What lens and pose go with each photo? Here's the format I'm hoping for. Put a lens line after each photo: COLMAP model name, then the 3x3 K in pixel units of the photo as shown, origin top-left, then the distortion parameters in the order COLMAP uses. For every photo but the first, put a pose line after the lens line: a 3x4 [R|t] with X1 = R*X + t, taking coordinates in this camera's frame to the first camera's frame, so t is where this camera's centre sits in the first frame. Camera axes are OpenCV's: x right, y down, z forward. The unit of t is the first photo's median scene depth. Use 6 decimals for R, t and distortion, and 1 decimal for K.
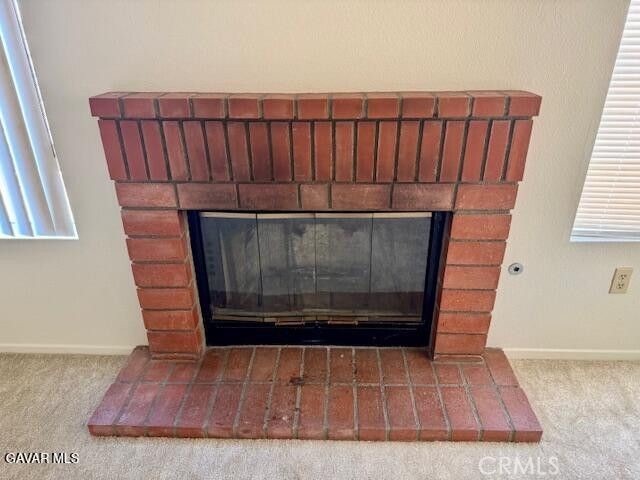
lens RADIAL K [[443.8, 0, 320.2], [0, 443.8, 236.3], [0, 0, 1]] dist [0.076839, -0.114037]
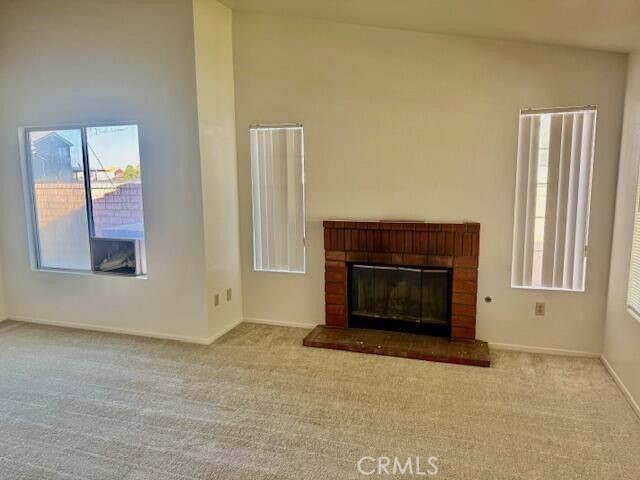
lens RADIAL K [[443.8, 0, 320.2], [0, 443.8, 236.3], [0, 0, 1]] dist [0.076839, -0.114037]
pose [[0.959007, 0.034954, -0.281217, 0.281029], [-0.122849, 0.945546, -0.301415, 0.621049], [0.255368, 0.323606, 0.911080, -1.519149]]
